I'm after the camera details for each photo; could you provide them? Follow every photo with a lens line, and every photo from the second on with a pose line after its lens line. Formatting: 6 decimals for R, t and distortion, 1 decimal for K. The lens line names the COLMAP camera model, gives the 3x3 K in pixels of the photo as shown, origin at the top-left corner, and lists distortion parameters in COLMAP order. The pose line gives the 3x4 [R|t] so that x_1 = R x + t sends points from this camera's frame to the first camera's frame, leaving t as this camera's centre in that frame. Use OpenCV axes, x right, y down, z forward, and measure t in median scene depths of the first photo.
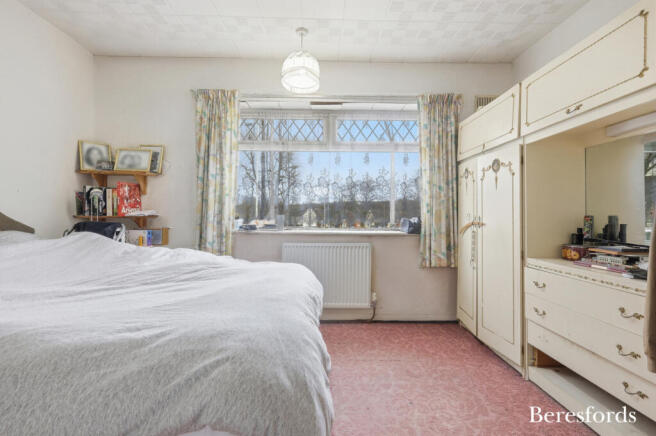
lens RADIAL K [[288.1, 0, 330.3], [0, 288.1, 213.8], [0, 0, 1]] dist [0.004233, 0.000144]
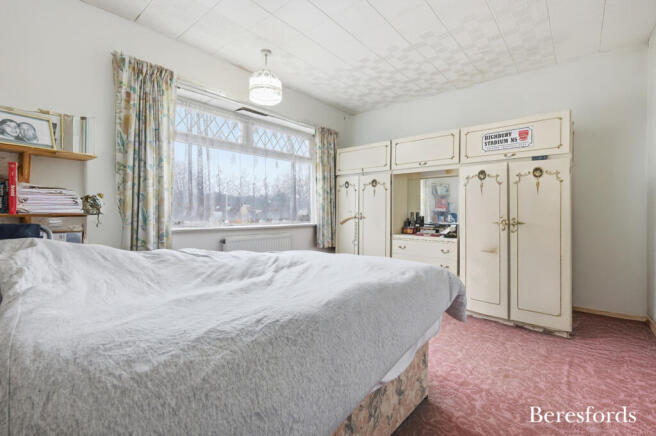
lens RADIAL K [[288.1, 0, 330.3], [0, 288.1, 213.8], [0, 0, 1]] dist [0.004233, 0.000144]
pose [[0.673338, -0.007575, 0.739296, -0.680492], [-0.004525, 0.999887, 0.014366, -0.005739], [-0.739321, -0.013018, 0.673228, 0.025934]]
